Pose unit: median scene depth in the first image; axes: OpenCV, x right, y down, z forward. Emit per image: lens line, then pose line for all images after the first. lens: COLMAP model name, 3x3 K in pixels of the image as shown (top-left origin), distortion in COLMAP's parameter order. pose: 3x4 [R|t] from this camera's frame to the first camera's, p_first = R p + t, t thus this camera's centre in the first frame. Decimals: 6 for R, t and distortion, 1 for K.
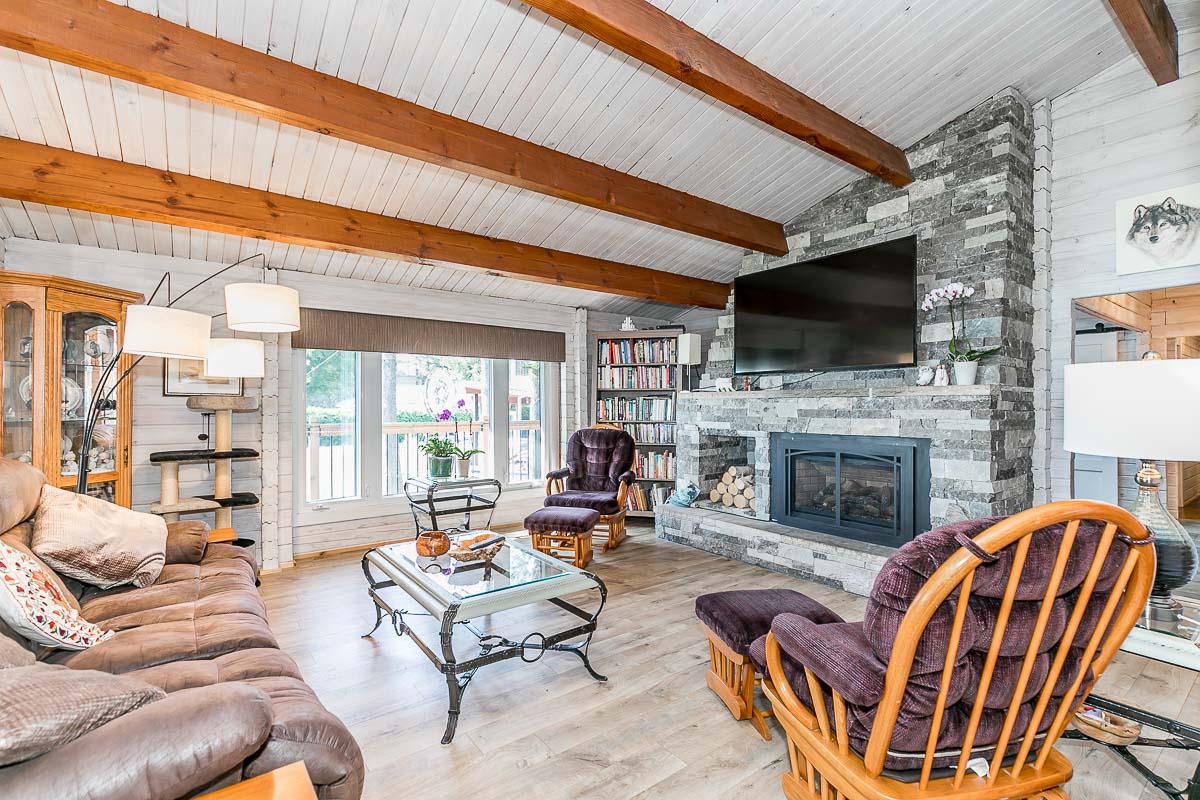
lens RADIAL K [[537.7, 0, 603.5], [0, 537.7, 402.2], [0, 0, 1]] dist [-0.000234, -0.001123]
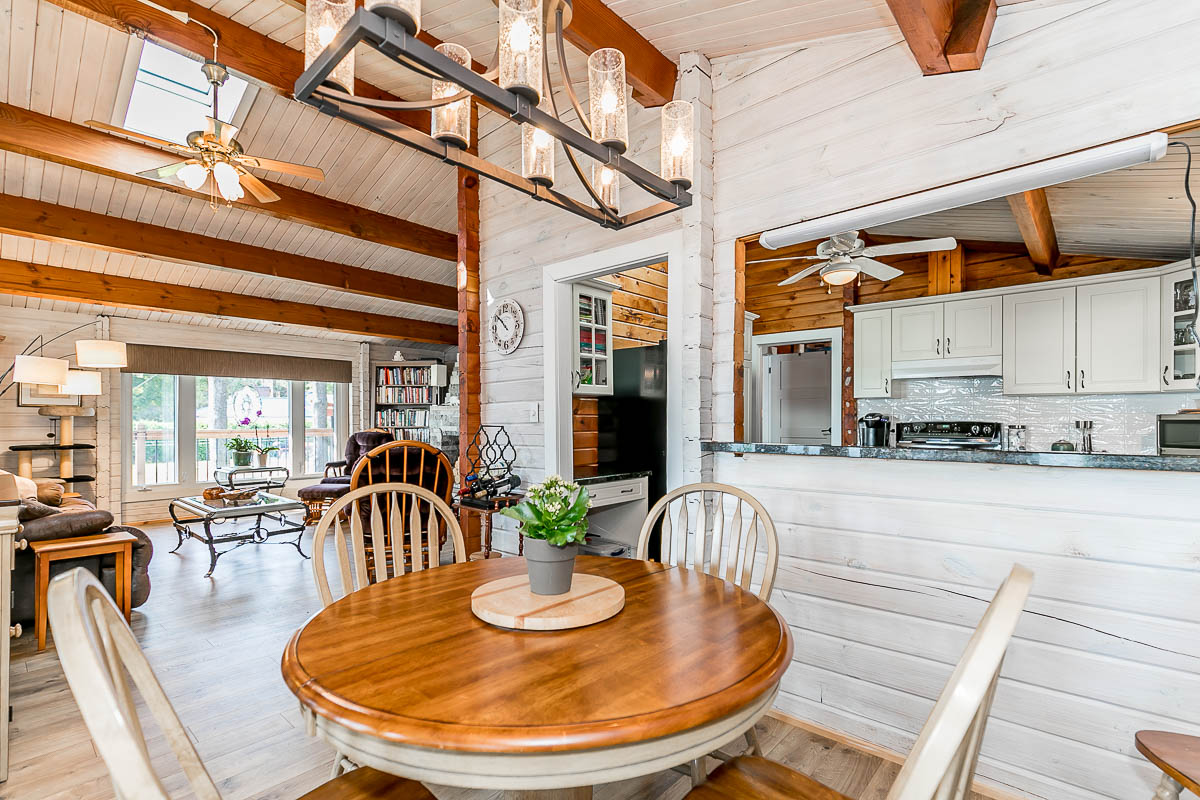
lens RADIAL K [[537.7, 0, 575.5], [0, 537.7, 415.9], [0, 0, 1]] dist [-0.000234, -0.001123]
pose [[0.984036, 0.000674, 0.177966, 0.296674], [-0.000605, 1.000000, -0.000447, 0.009733], [-0.177966, 0.000332, 0.984037, -0.517774]]
